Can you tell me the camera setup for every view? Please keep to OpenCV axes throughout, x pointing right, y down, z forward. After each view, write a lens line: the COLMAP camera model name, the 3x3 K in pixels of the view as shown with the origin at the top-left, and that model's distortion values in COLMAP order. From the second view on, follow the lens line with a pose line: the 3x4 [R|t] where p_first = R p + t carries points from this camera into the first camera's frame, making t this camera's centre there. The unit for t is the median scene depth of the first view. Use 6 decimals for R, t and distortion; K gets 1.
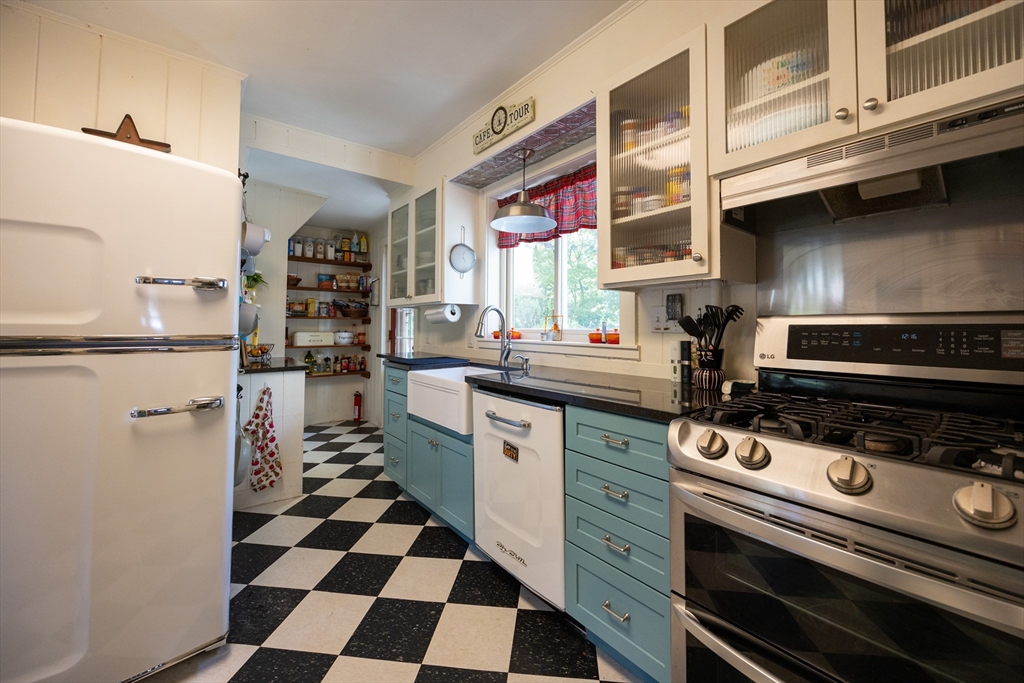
lens RADIAL K [[395.9, 0, 508.8], [0, 395.9, 313.1], [0, 0, 1]] dist [-0.002537, -0.000075]
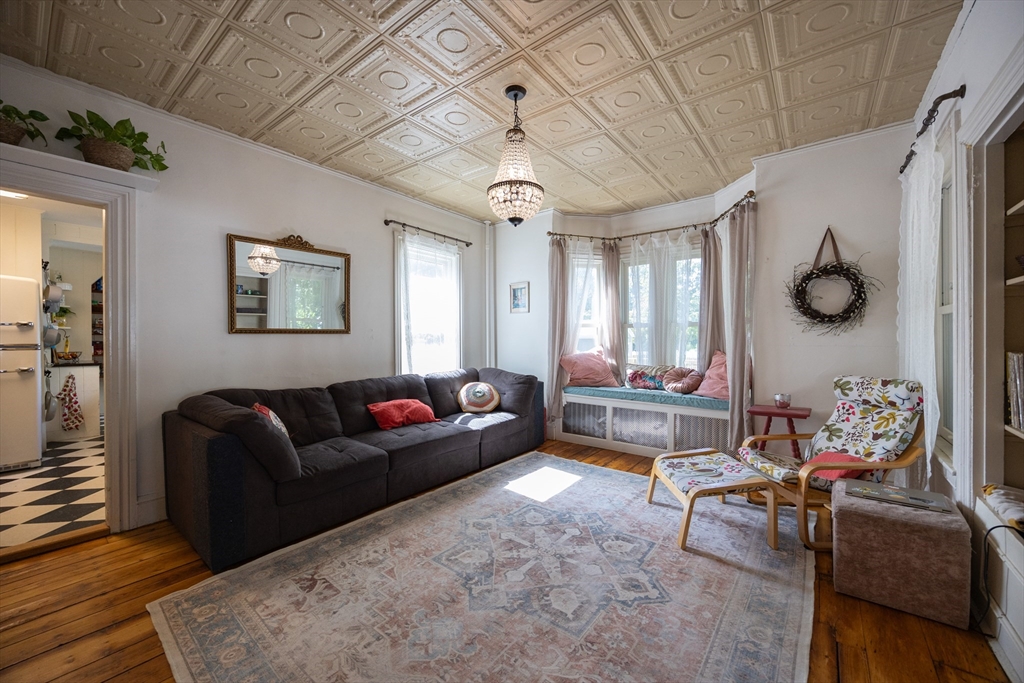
lens RADIAL K [[391.8, 0, 515.7], [0, 391.8, 341.5], [0, 0, 1]] dist [-0.000392, 0.000266]
pose [[0.973634, -0.009525, 0.227918, 1.244216], [0.000211, 0.999165, 0.040858, -0.045314], [-0.228116, -0.039733, 0.972823, -1.554416]]
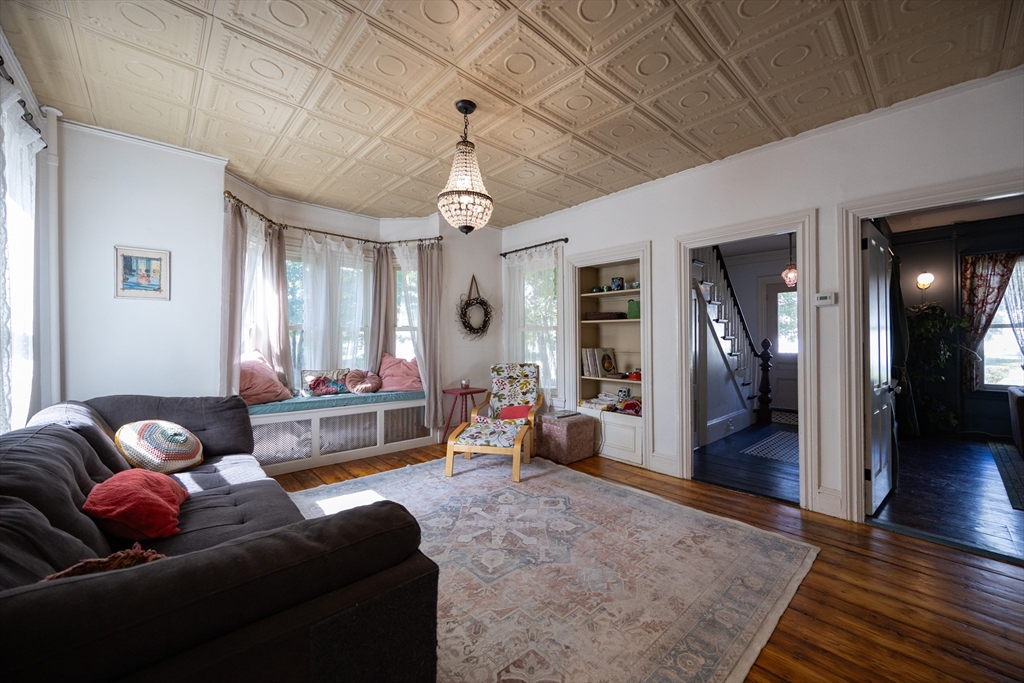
lens RADIAL K [[394.0, 0, 520.6], [0, 394.0, 337.5], [0, 0, 1]] dist [-0.002568, -0.000087]
pose [[-0.072485, 0.006635, 0.997347, 0.240879], [-0.035835, 0.999315, -0.009252, -0.015805], [-0.996726, -0.036411, -0.072197, -0.443114]]
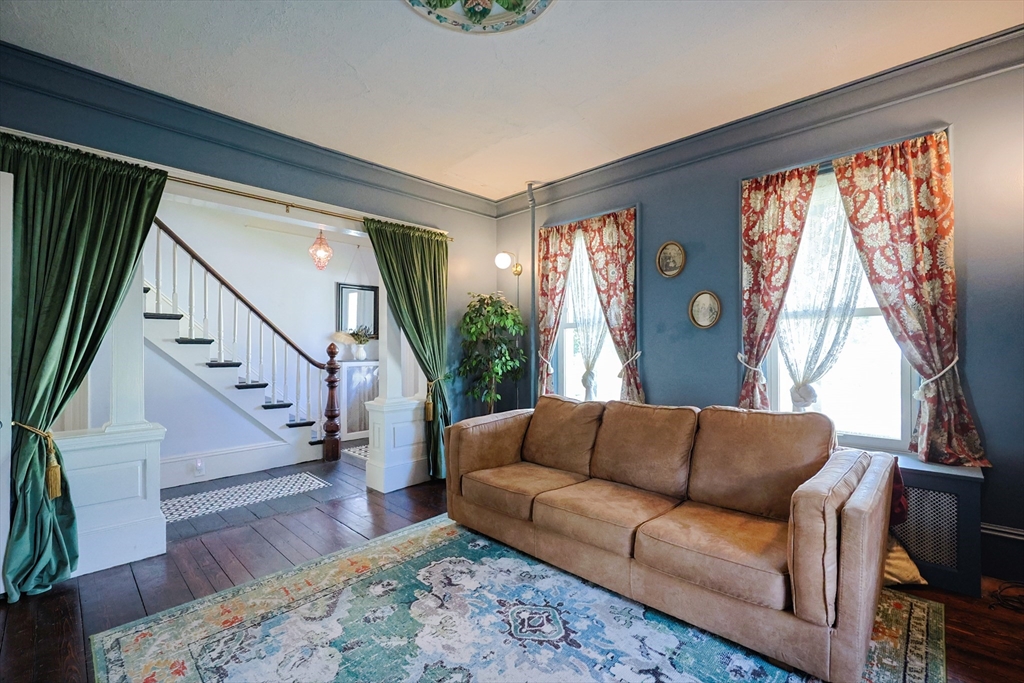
lens RADIAL K [[435.9, 0, 517.2], [0, 435.9, 344.8], [0, 0, 1]] dist [-0.001819, -0.000032]
pose [[-0.137699, 0.005292, 0.990460, 0.542987], [-0.035927, 0.999301, -0.010334, -0.101684], [-0.989822, -0.037008, -0.137412, -3.182752]]
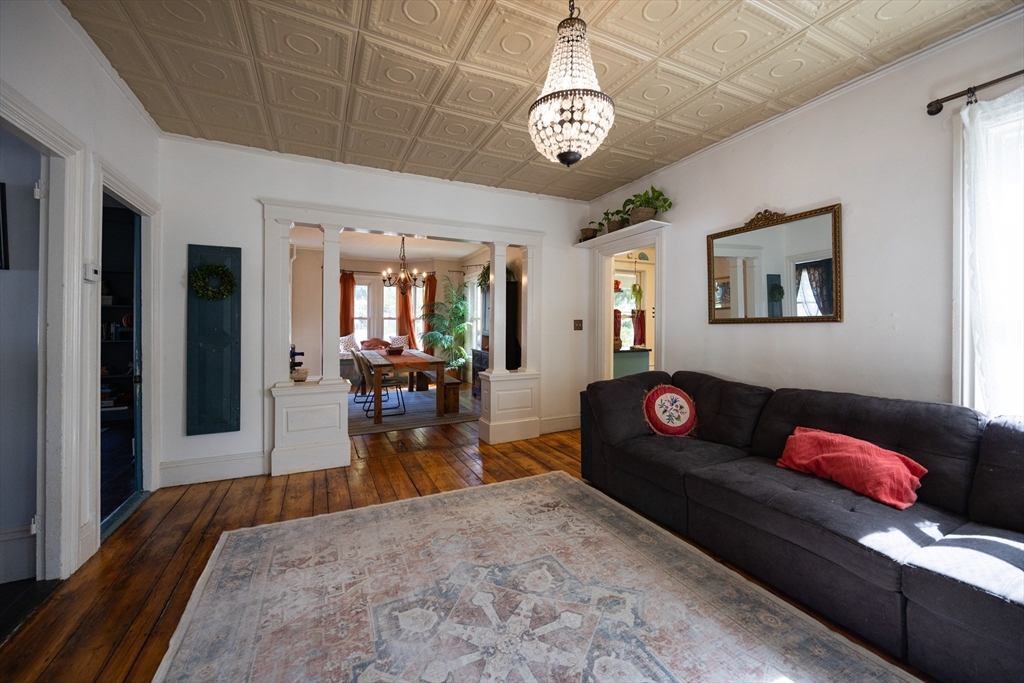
lens RADIAL K [[395.1, 0, 515.1], [0, 395.1, 324.4], [0, 0, 1]] dist [-0.002080, -0.000127]
pose [[-0.215616, -0.008638, -0.976440, 2.353340], [0.033717, 0.999299, -0.016286, -0.013224], [0.975896, -0.036434, -0.215173, -0.291609]]
